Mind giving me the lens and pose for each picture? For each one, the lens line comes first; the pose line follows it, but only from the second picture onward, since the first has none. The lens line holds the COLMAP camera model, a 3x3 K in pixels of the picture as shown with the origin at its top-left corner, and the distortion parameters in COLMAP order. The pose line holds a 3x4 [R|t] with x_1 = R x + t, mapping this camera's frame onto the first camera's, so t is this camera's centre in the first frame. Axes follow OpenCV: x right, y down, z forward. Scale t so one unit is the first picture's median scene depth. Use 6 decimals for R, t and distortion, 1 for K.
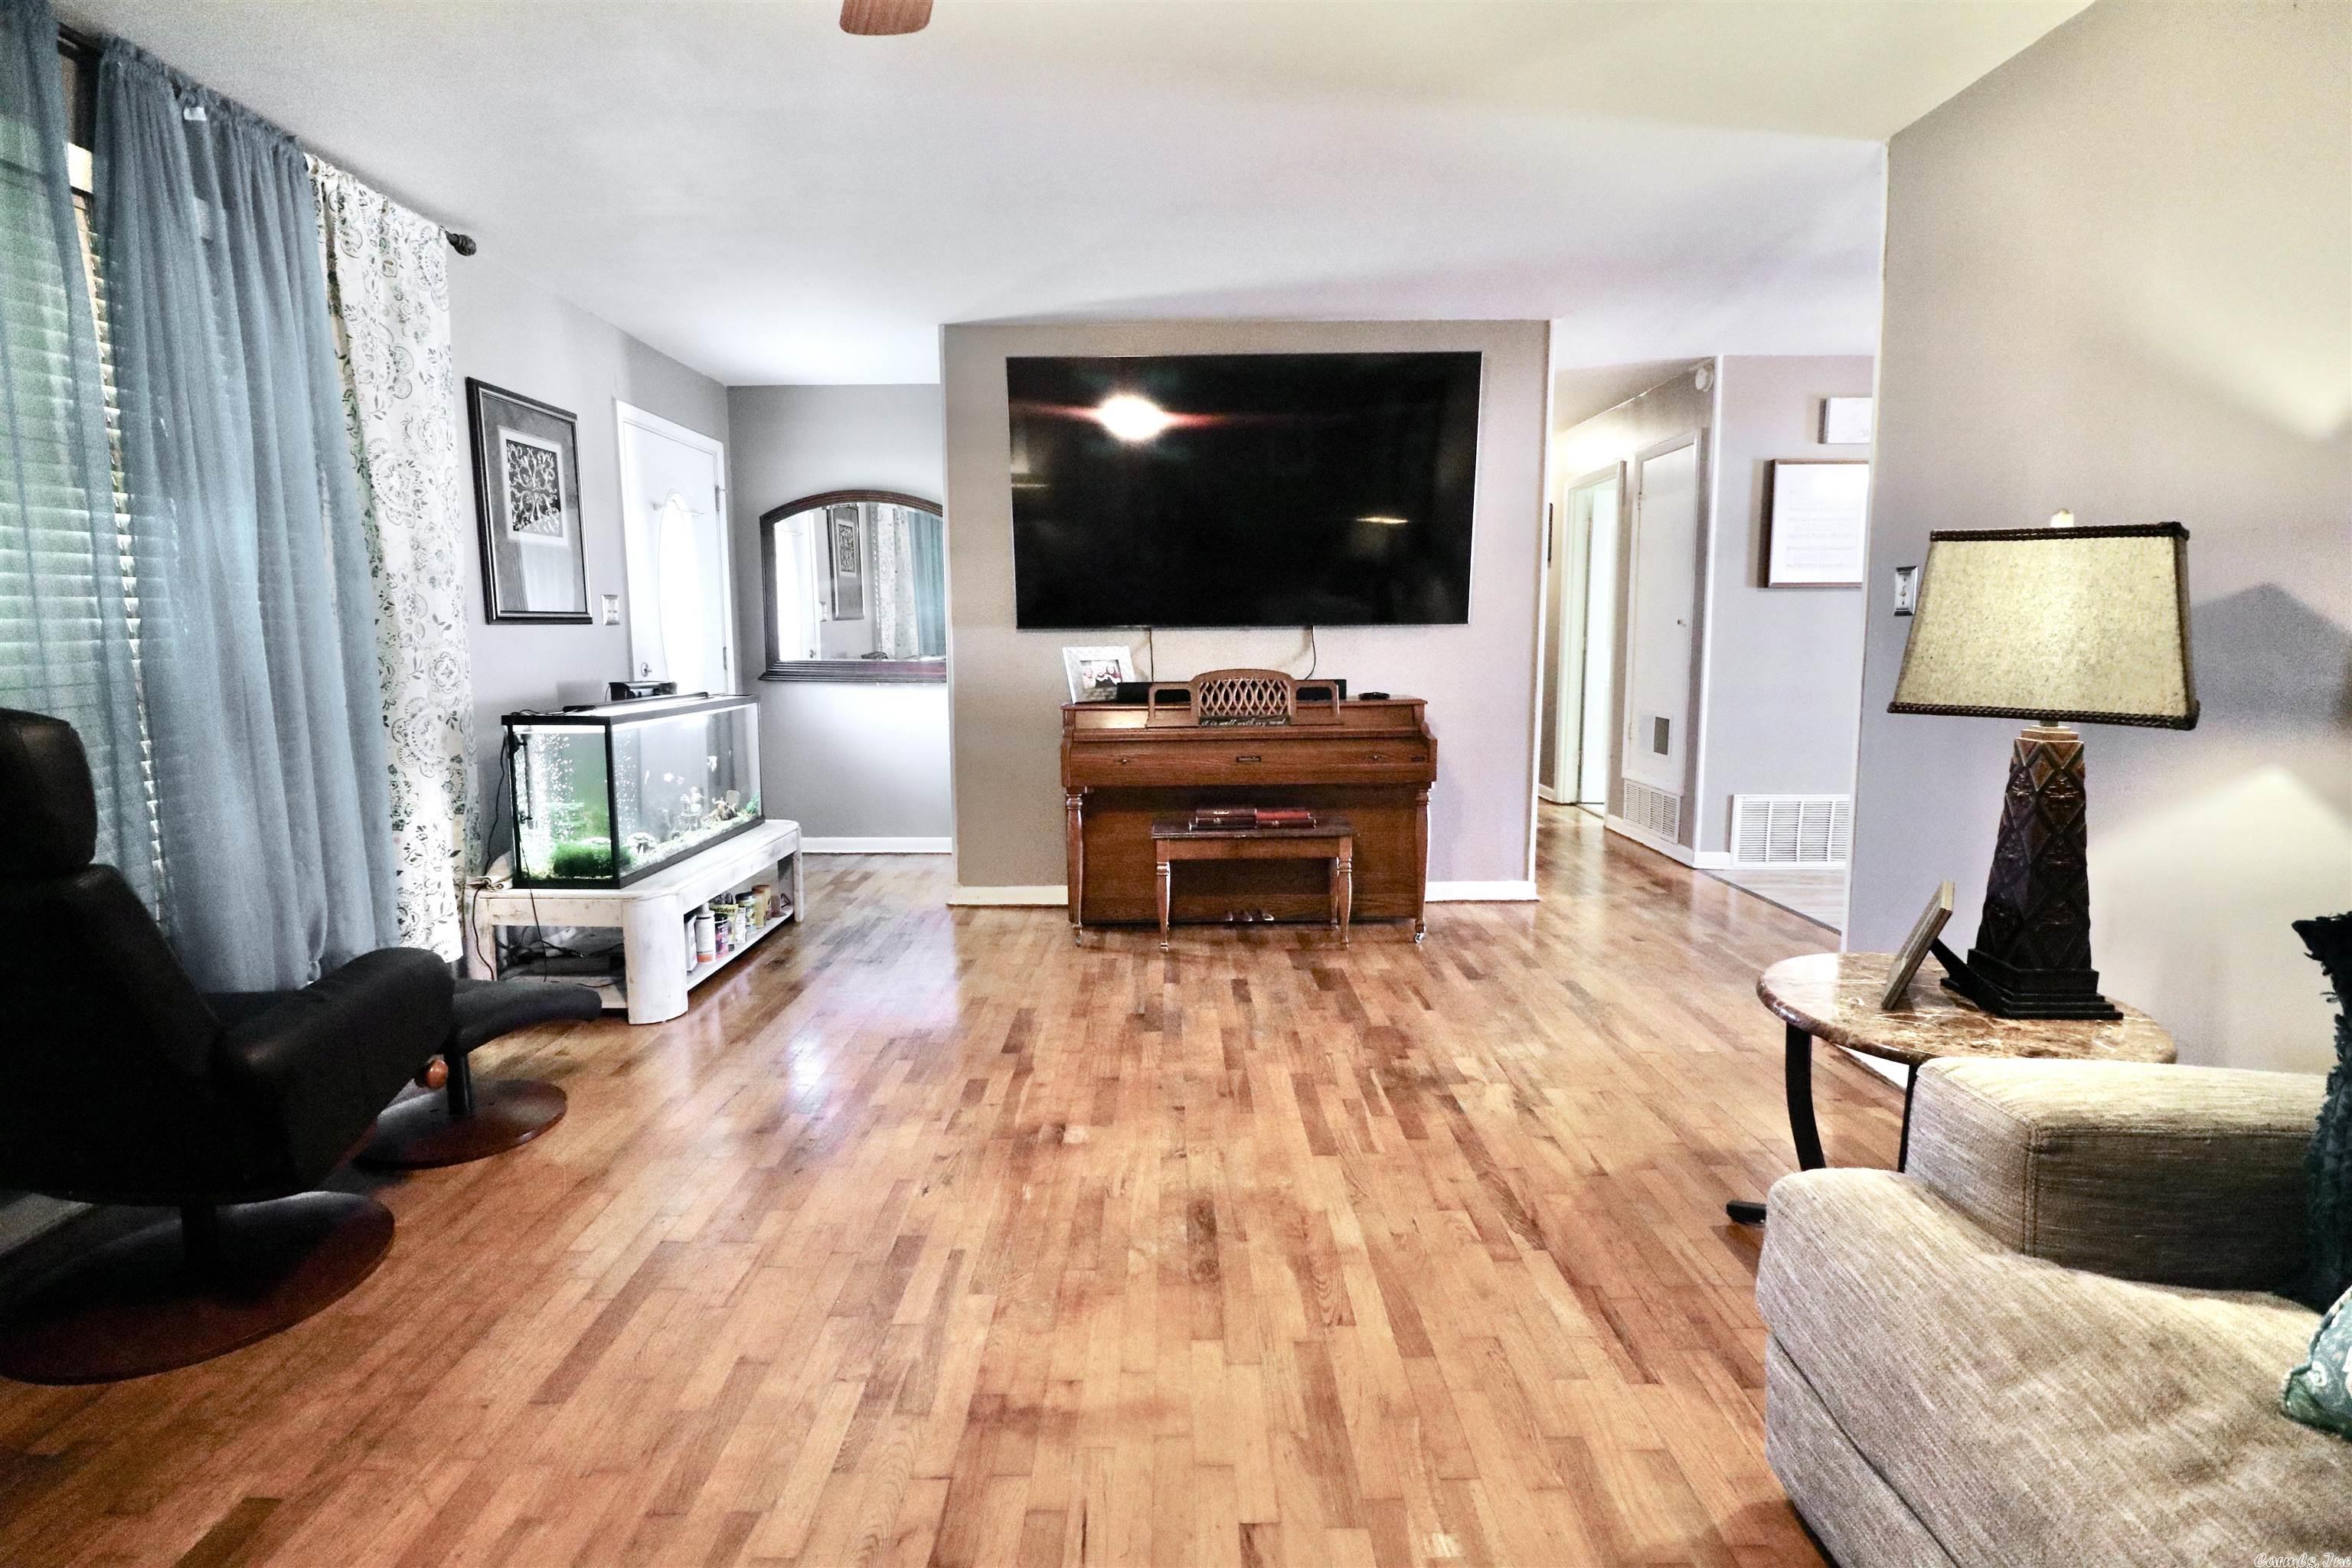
lens RADIAL K [[1086.5, 0, 1187.9], [0, 1086.5, 772.8], [0, 0, 1]] dist [-0.009718, -0.008099]
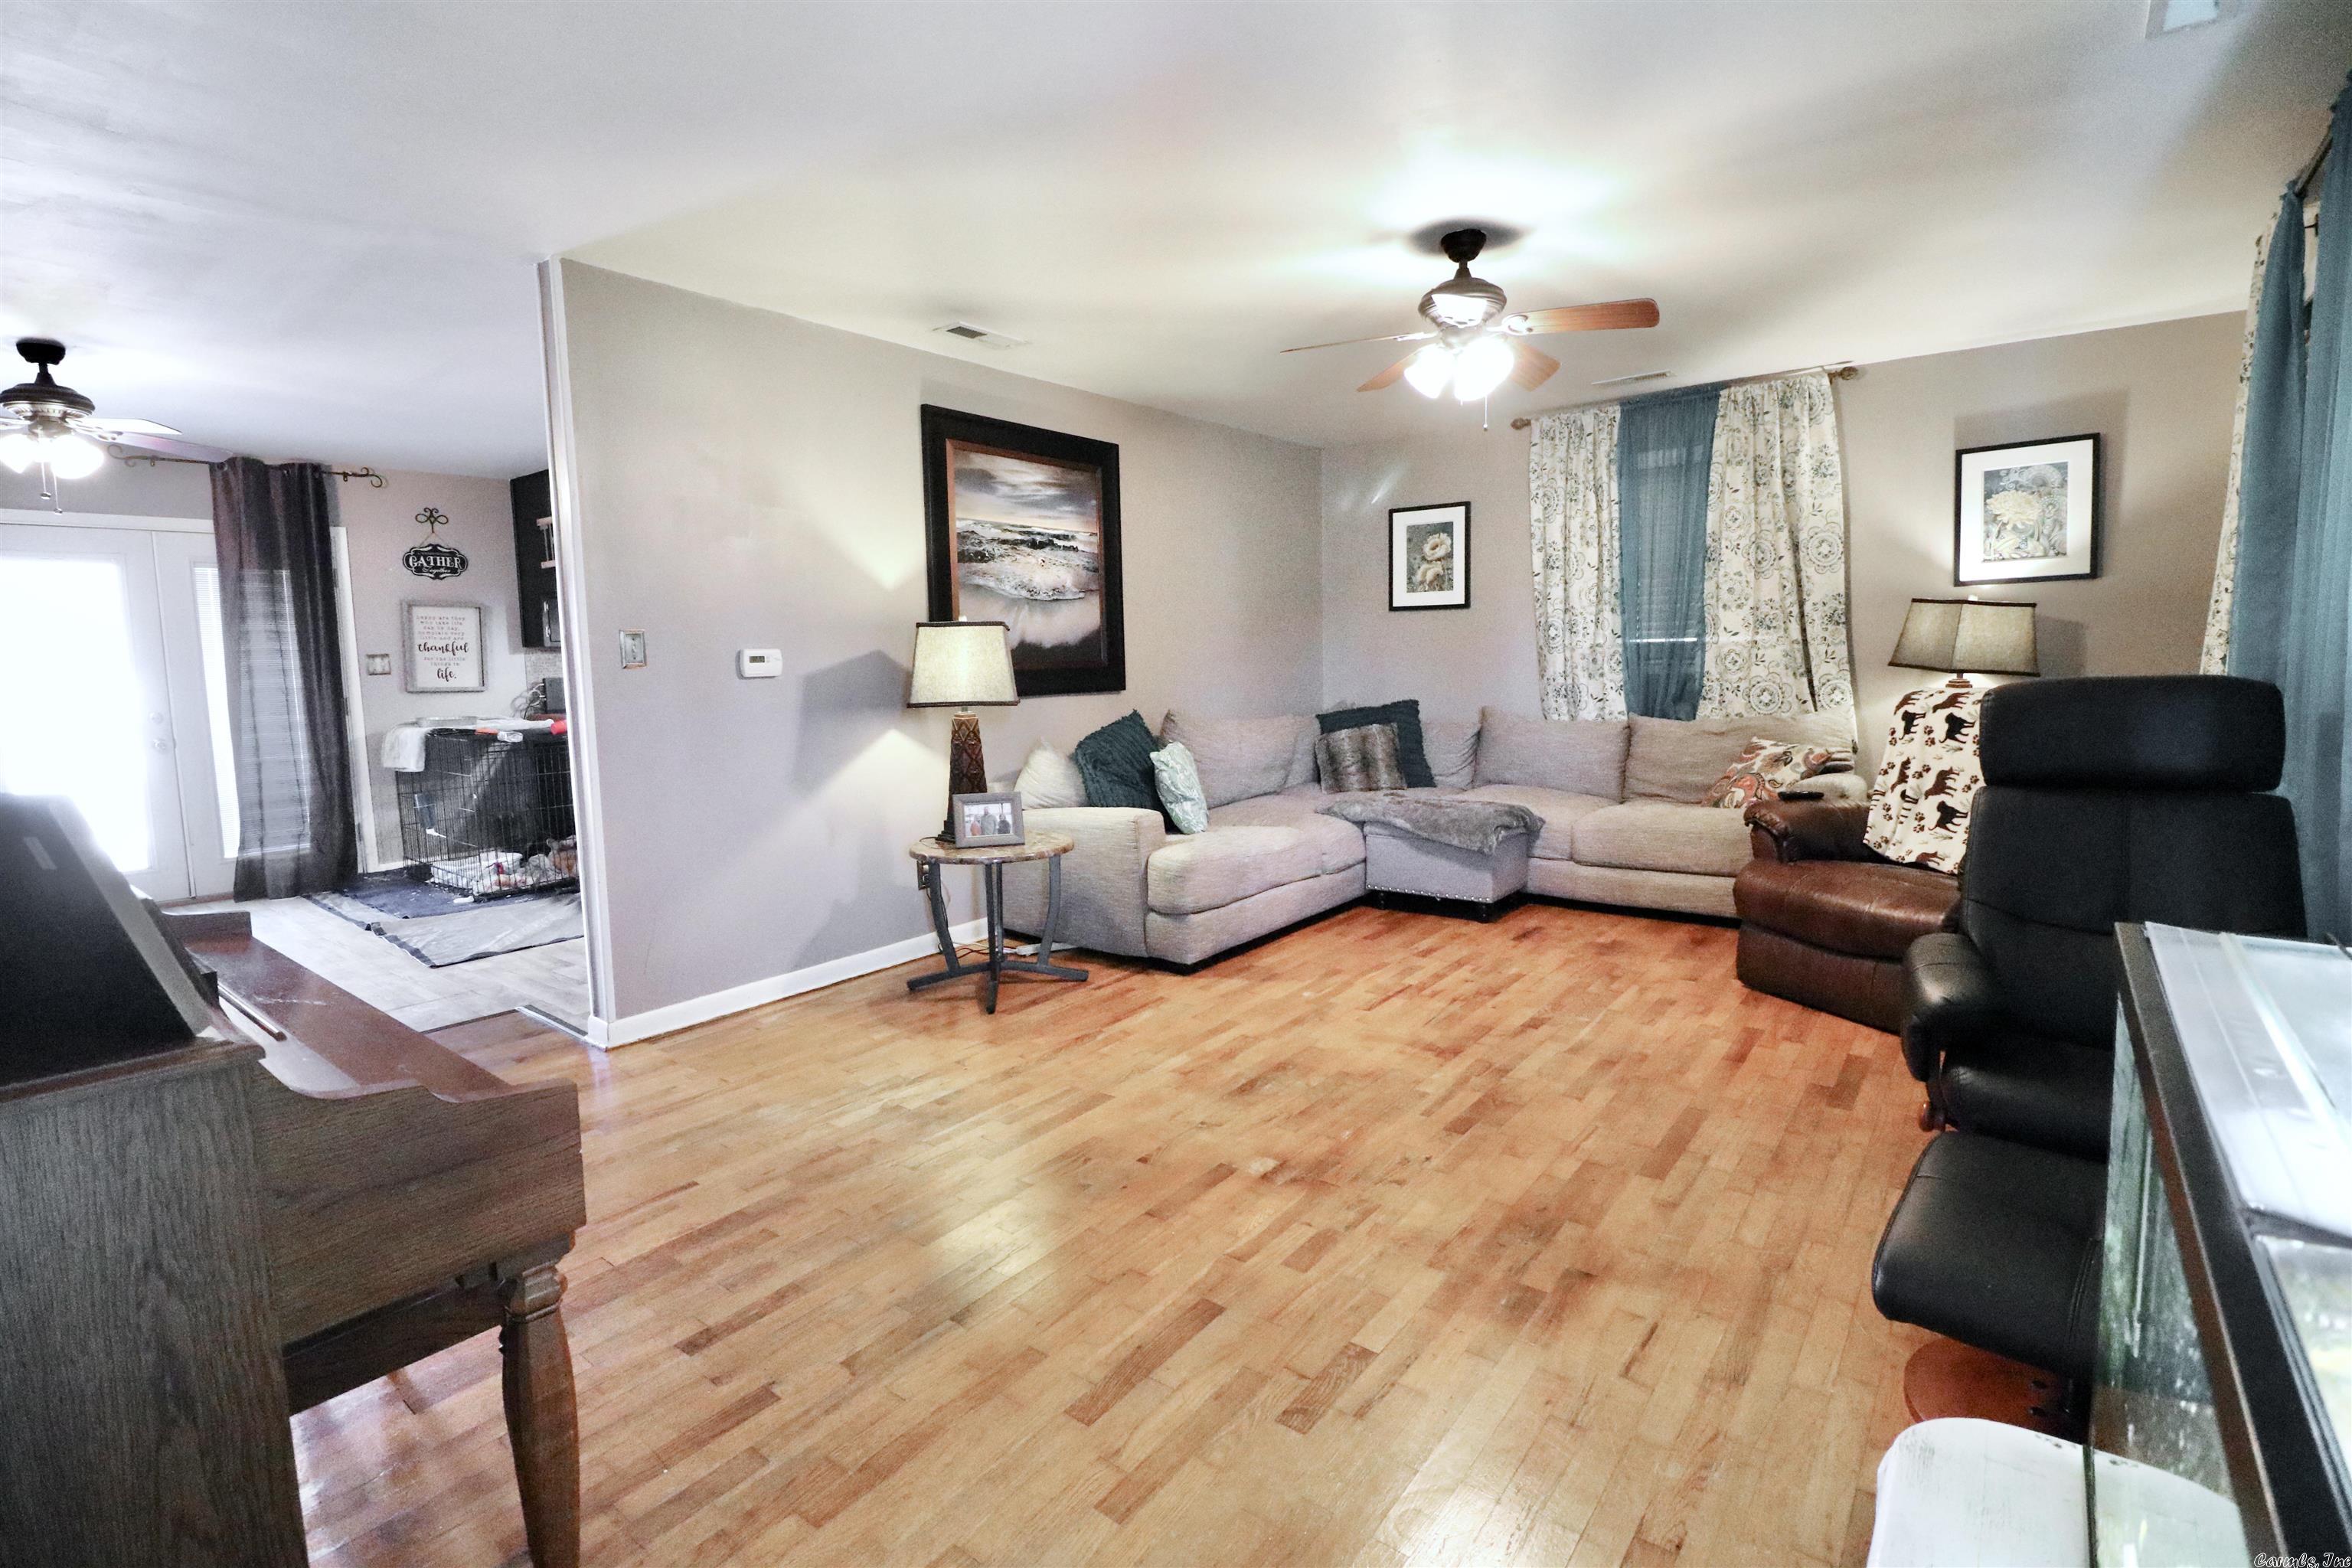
lens RADIAL K [[1086.5, 0, 1182.9], [0, 1086.5, 763.7], [0, 0, 1]] dist [-0.009718, -0.008099]
pose [[-0.785504, -0.028442, 0.618203, -0.761191], [0.115718, 0.974574, 0.191873, -0.256383], [-0.607941, 0.222254, -0.762240, 2.024236]]
